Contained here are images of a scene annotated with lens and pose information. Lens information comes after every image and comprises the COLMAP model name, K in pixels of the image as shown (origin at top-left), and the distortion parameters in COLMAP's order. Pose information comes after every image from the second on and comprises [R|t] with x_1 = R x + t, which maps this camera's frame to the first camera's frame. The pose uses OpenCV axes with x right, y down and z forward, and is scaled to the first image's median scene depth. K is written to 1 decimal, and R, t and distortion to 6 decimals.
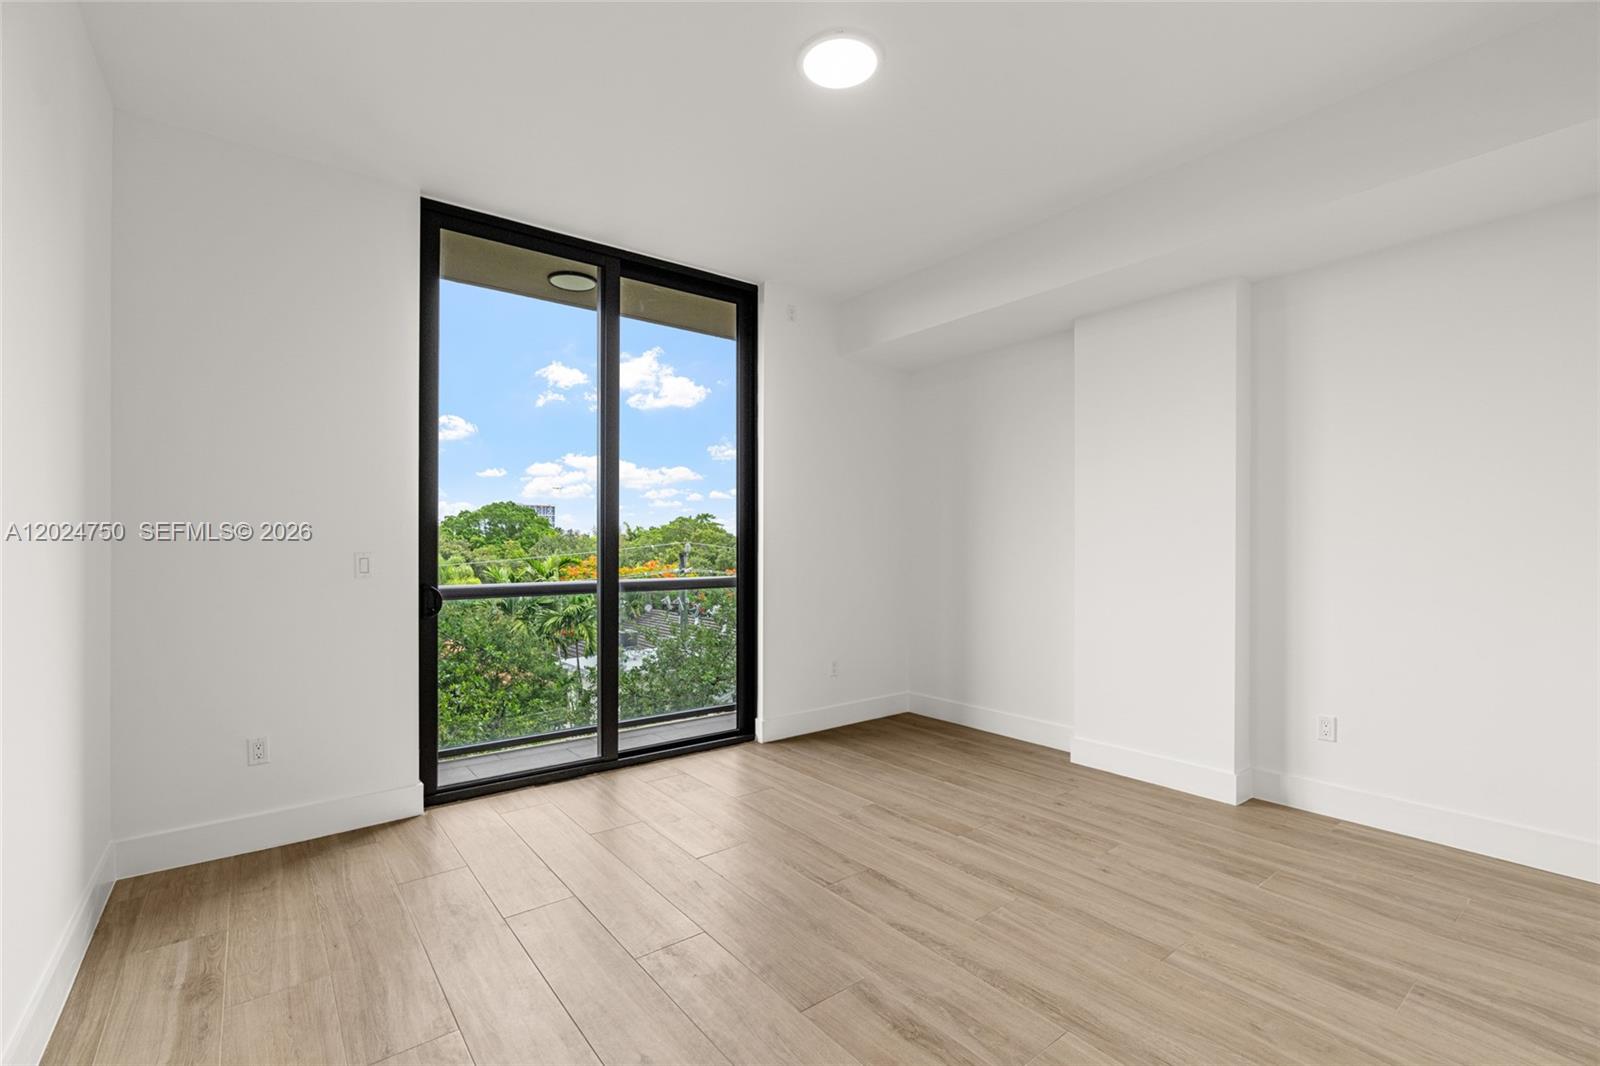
lens RADIAL K [[736.2, 0, 806.8], [0, 736.2, 552.0], [0, 0, 1]] dist [-0.003176, 0.001663]
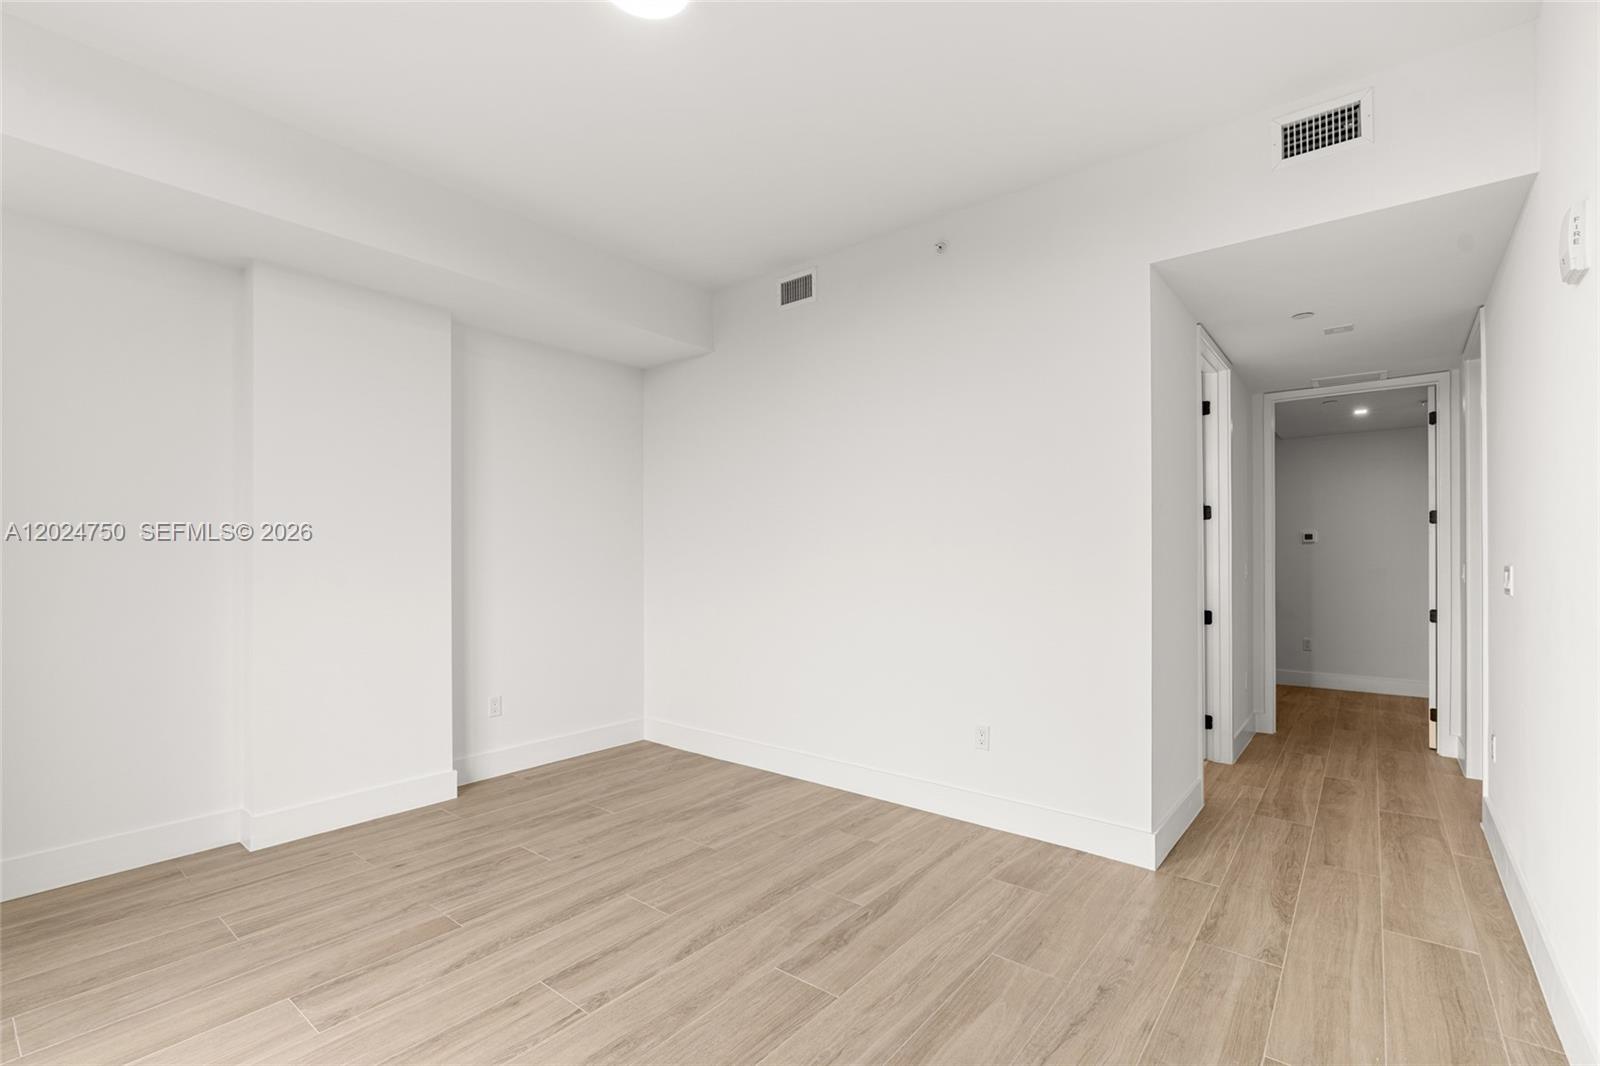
lens RADIAL K [[736.2, 0, 806.8], [0, 736.2, 552.0], [0, 0, 1]] dist [-0.003176, 0.001663]
pose [[-0.252072, 0.005369, 0.967693, -0.735512], [0.011551, 0.999930, -0.002539, -0.014907], [-0.967639, 0.010538, -0.252117, 0.925827]]
